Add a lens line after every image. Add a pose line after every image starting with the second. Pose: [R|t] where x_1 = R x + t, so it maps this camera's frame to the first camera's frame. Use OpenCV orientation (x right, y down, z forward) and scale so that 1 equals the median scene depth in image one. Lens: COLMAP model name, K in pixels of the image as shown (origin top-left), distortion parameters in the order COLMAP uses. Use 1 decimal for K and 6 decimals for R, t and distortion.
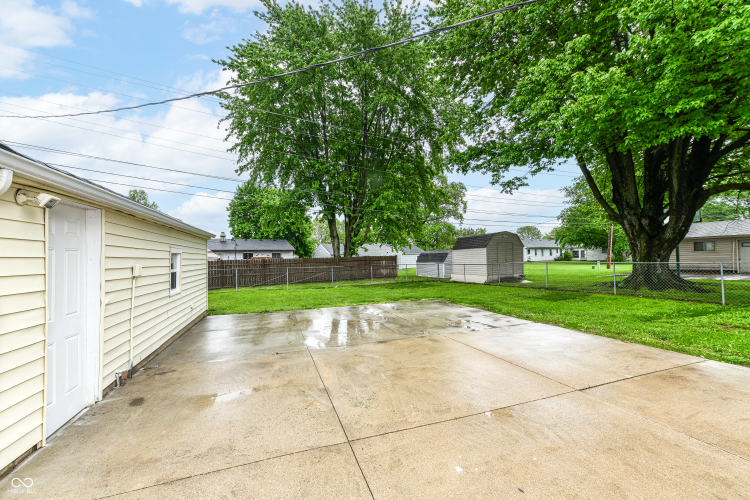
lens RADIAL K [[299.5, 0, 376.4], [0, 299.5, 251.8], [0, 0, 1]] dist [0.006758, -0.001178]
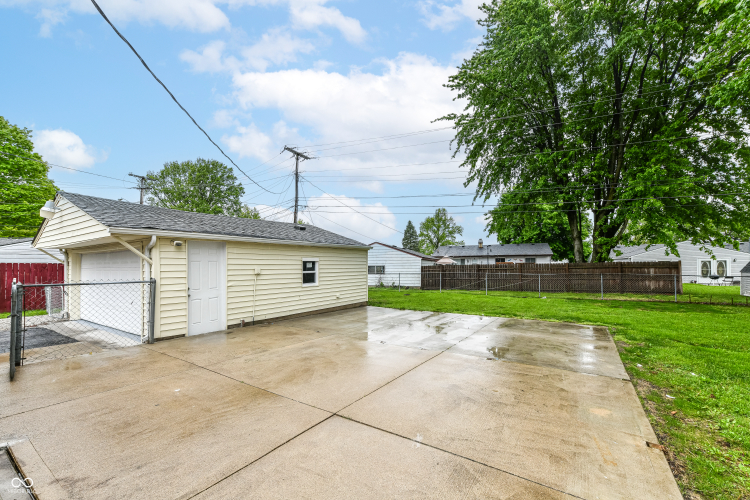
lens RADIAL K [[299.5, 0, 381.2], [0, 299.5, 265.7], [0, 0, 1]] dist [0.006758, -0.001178]
pose [[0.611660, 0.015339, -0.790972, 0.375530], [0.009957, 0.999584, 0.027084, -0.004980], [0.791058, -0.024442, 0.611253, 0.141534]]
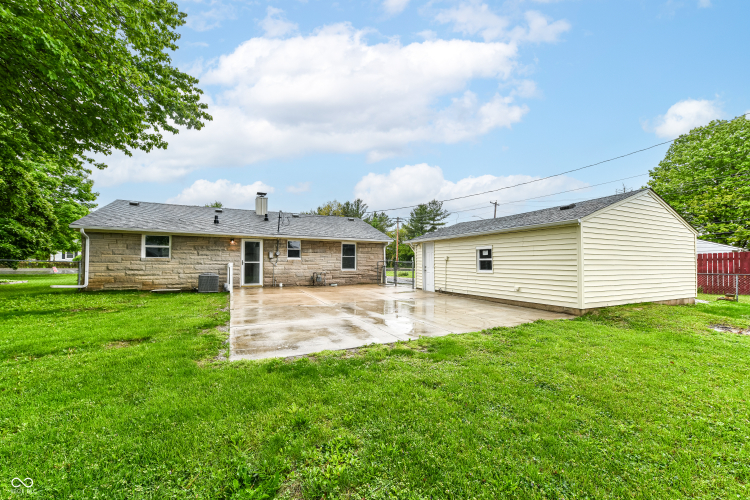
lens RADIAL K [[299.5, 0, 375.6], [0, 299.5, 251.9], [0, 0, 1]] dist [0.006758, -0.001178]
pose [[-0.993077, 0.019060, -0.115913, 0.068878], [0.024857, 0.998500, -0.048782, 0.039136], [0.114809, -0.051325, -0.992061, 1.174240]]
